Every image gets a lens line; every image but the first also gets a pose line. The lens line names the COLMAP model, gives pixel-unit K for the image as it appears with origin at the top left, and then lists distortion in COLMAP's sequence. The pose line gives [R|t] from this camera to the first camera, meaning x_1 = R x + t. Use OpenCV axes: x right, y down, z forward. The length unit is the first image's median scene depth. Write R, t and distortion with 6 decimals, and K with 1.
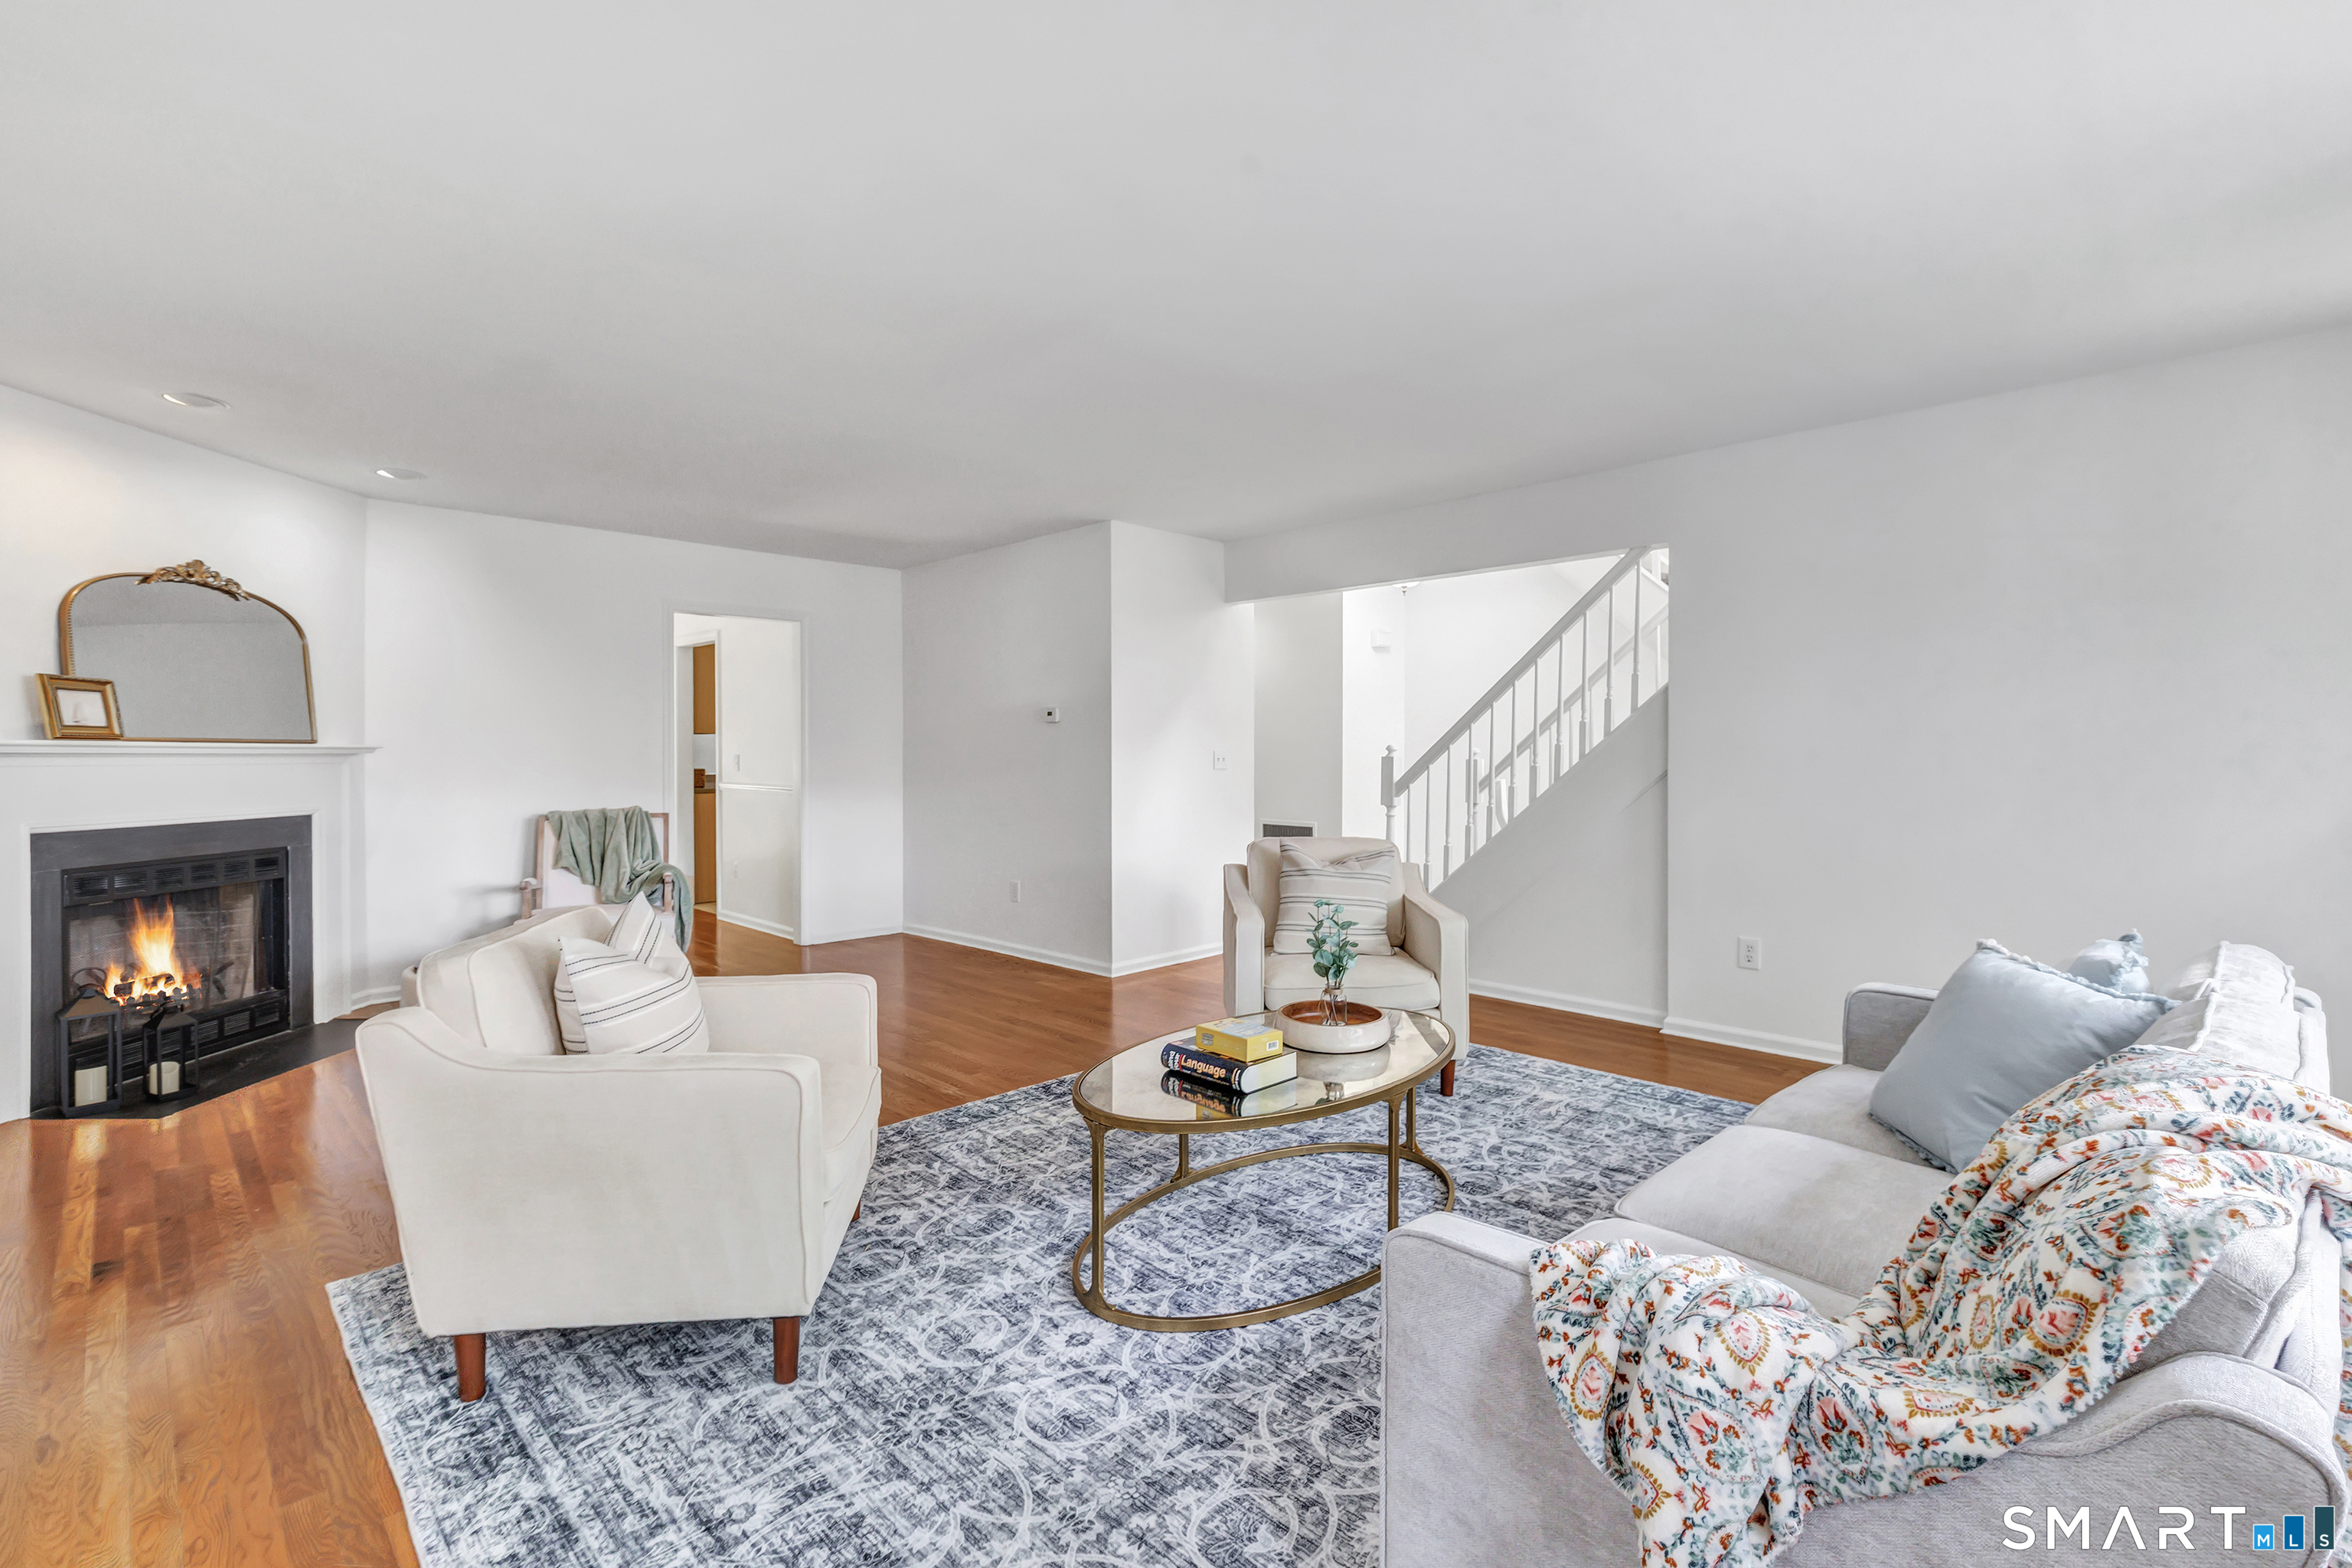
lens RADIAL K [[1068.6, 0, 1186.2], [0, 1068.6, 779.0], [0, 0, 1]] dist [-0.000500, -0.002315]
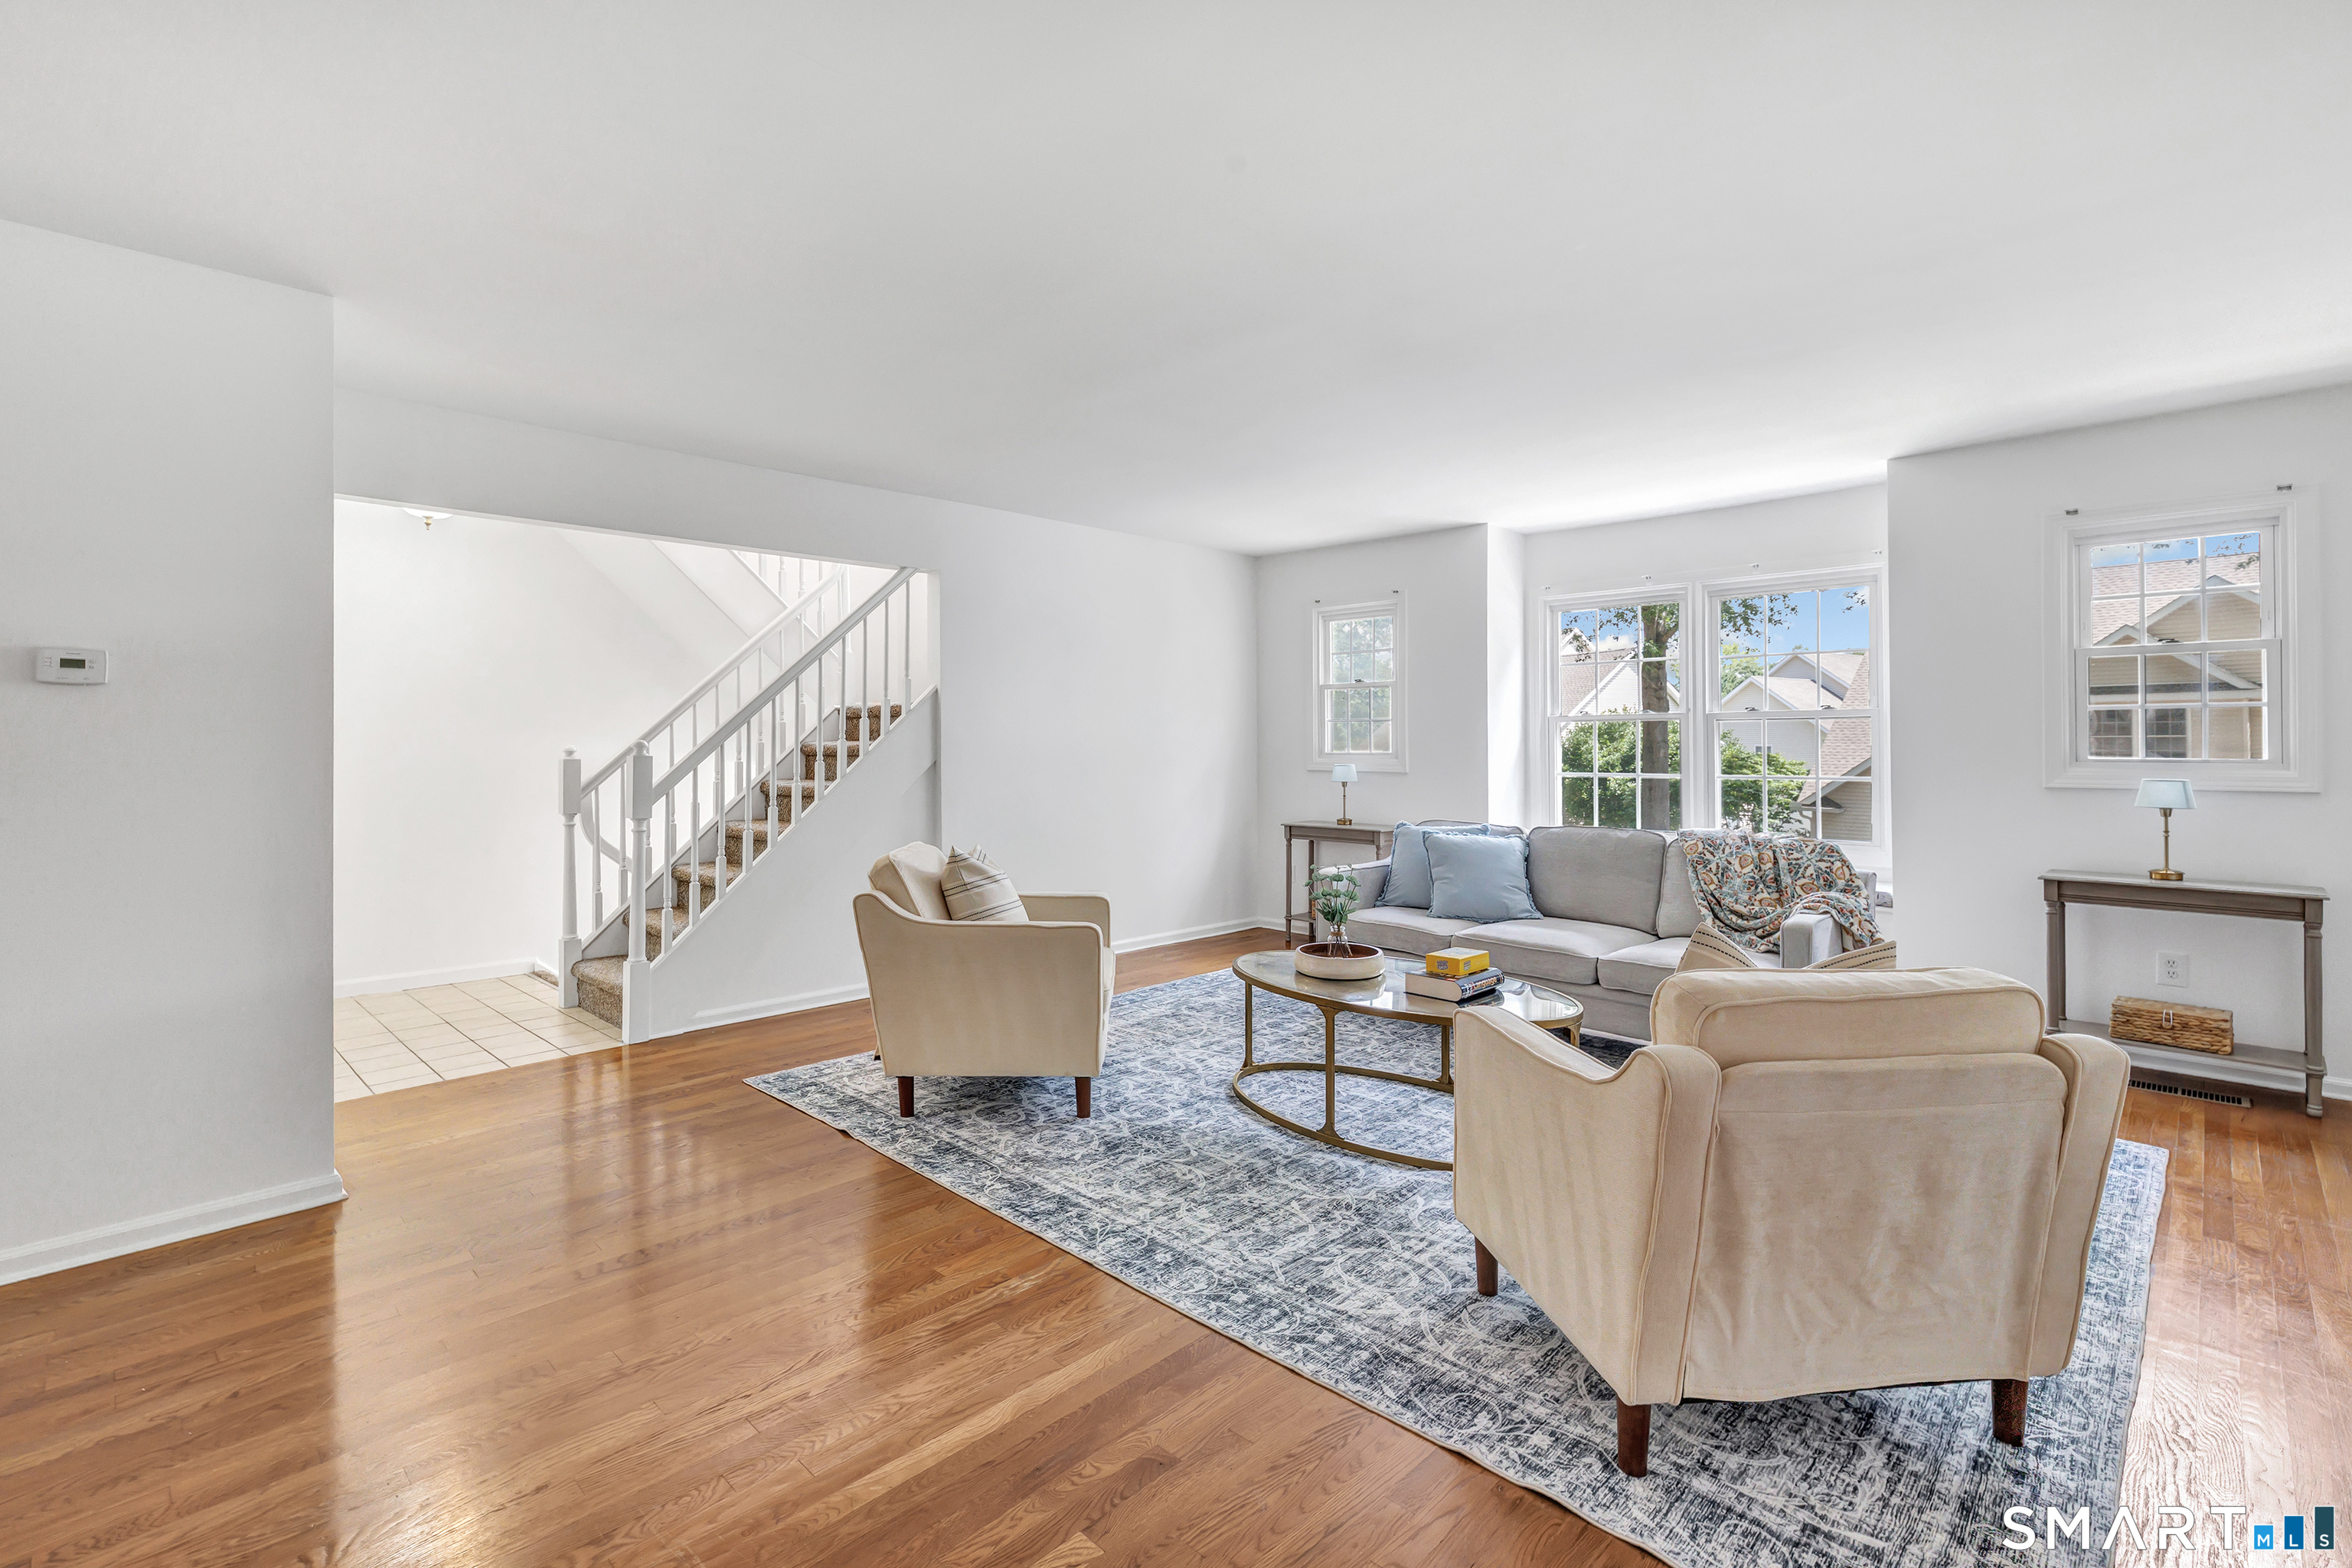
lens RADIAL K [[1068.6, 0, 1107.0], [0, 1068.6, 729.8], [0, 0, 1]] dist [-0.000500, -0.002315]
pose [[0.025310, 0.007968, 0.999648, -0.987271], [0.034993, 0.999348, -0.008852, -0.036227], [-0.999067, 0.035205, 0.025015, 1.059256]]
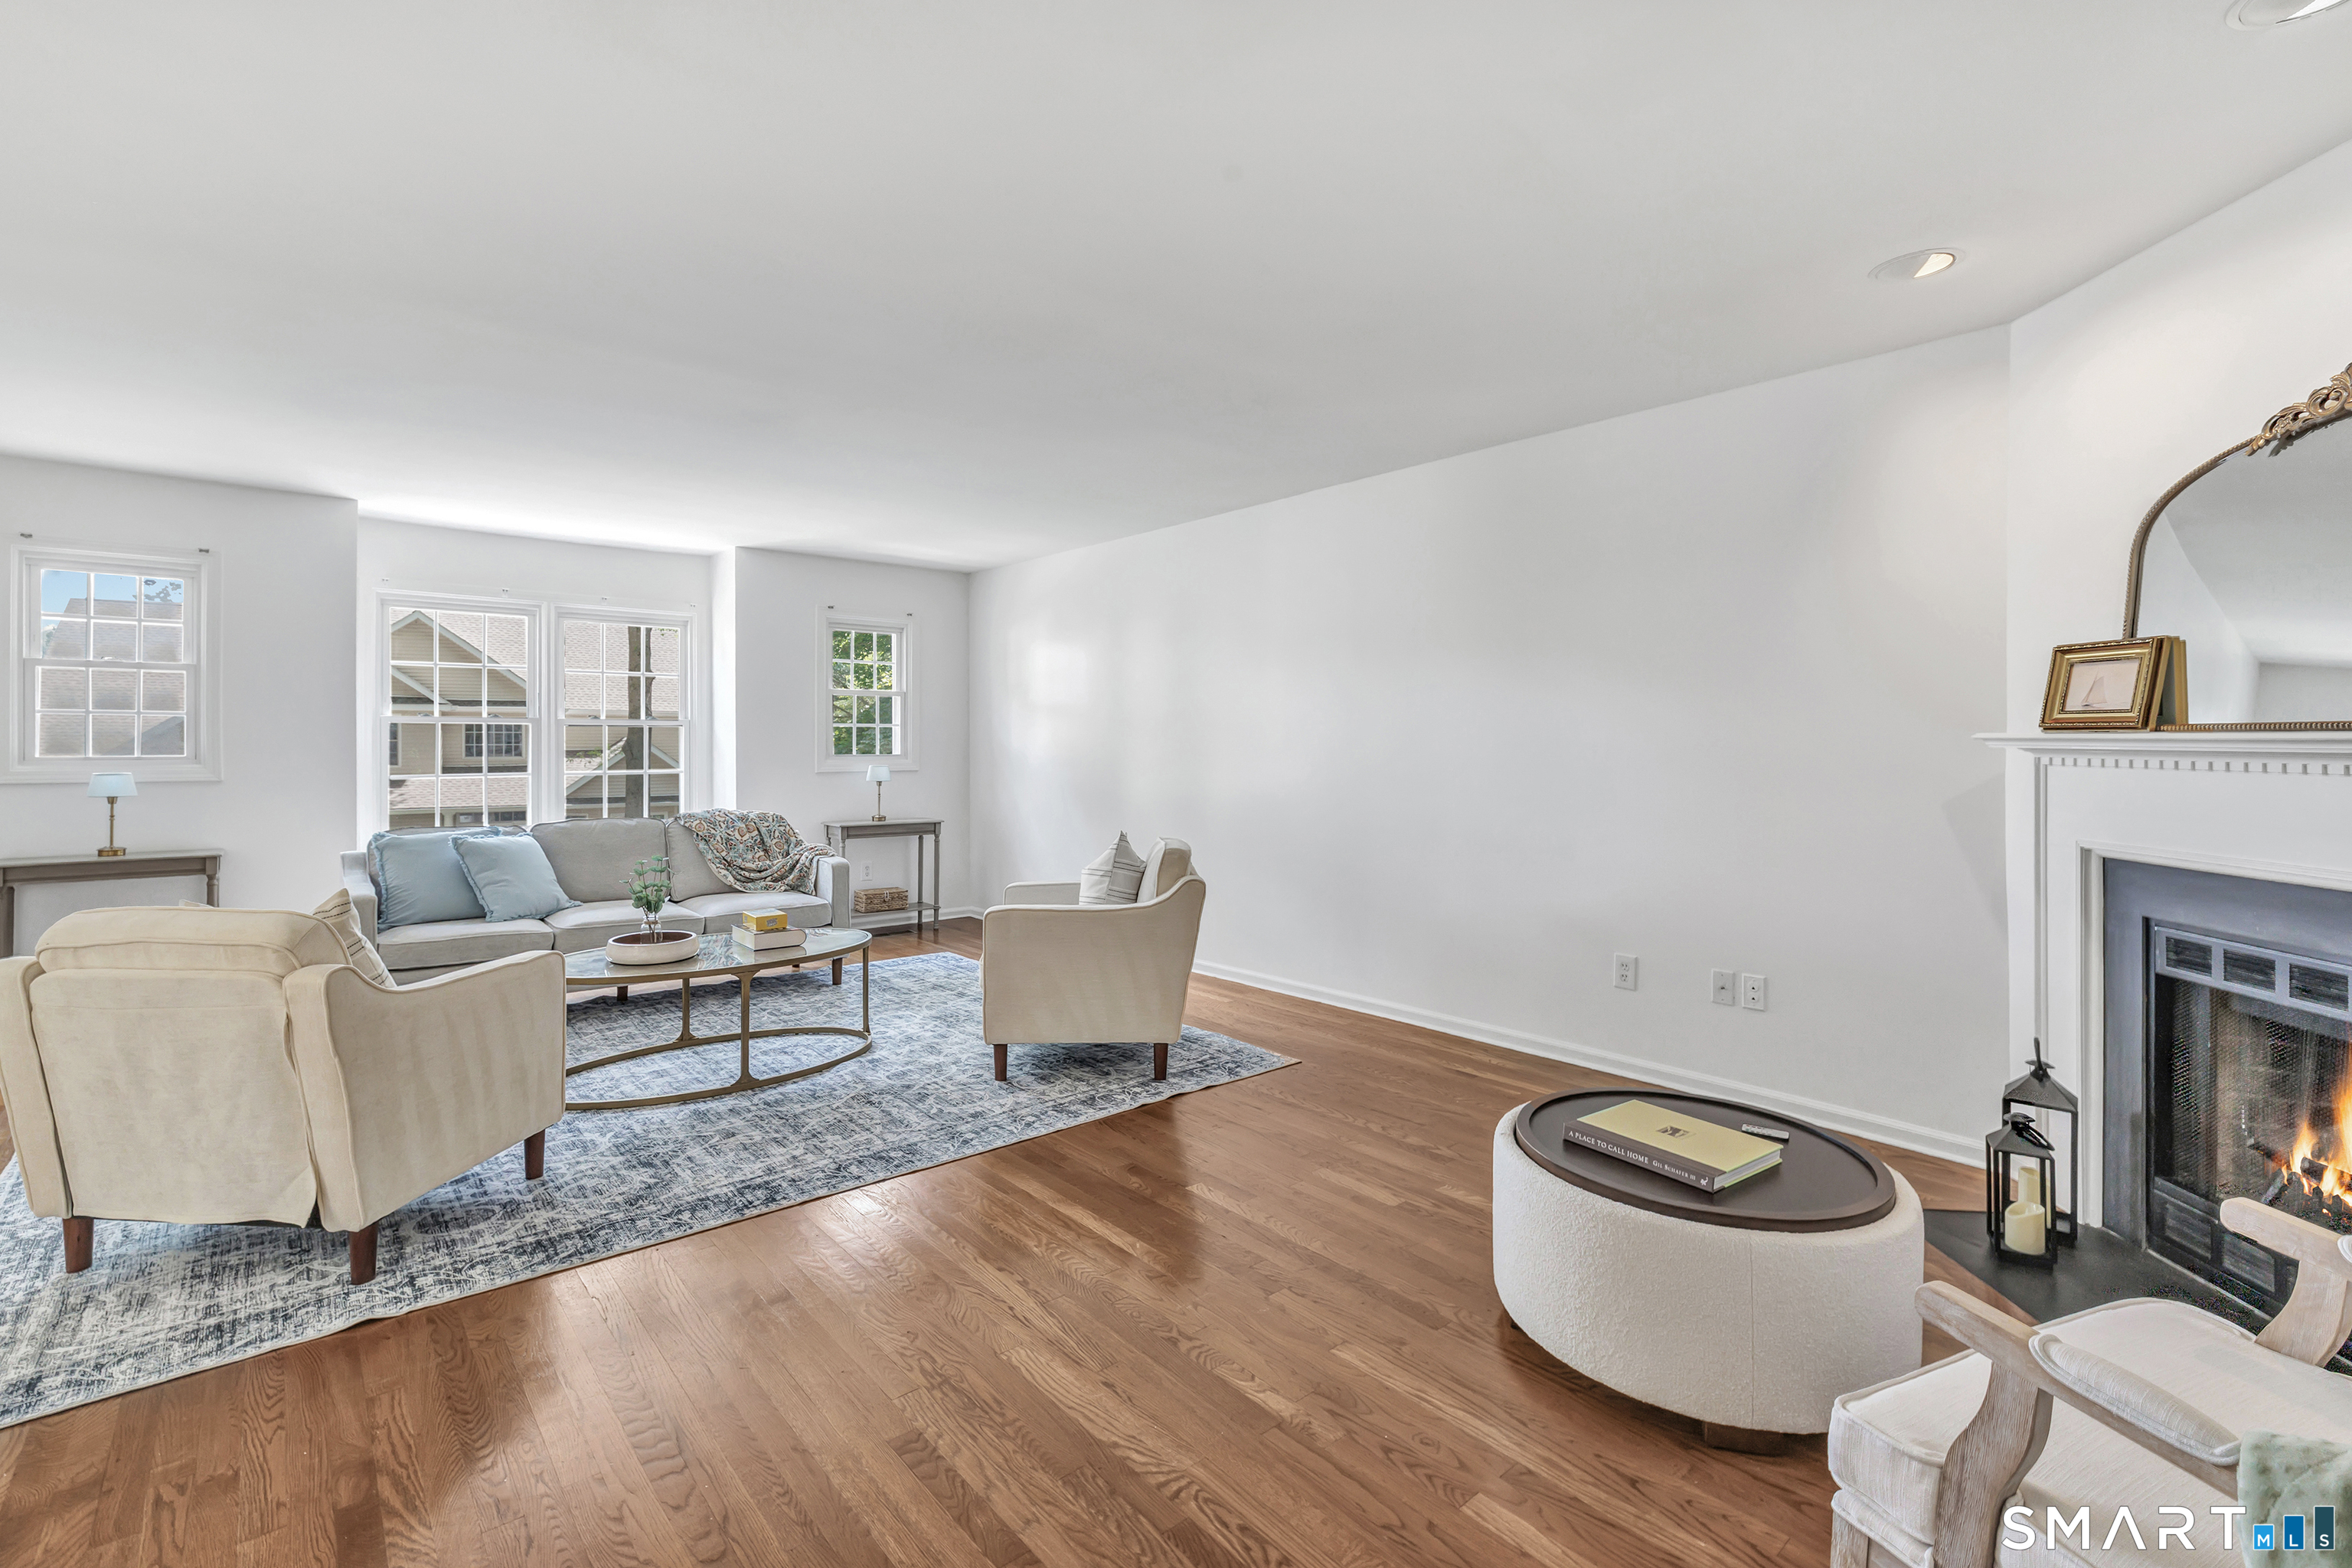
lens RADIAL K [[1068.6, 0, 1183.7], [0, 1068.6, 744.6], [0, 0, 1]] dist [-0.000500, -0.002315]
pose [[-0.997699, -0.001016, 0.067798, -0.537980], [0.001110, 0.999509, 0.031312, -0.056651], [-0.067796, 0.031316, -0.997208, 1.968133]]
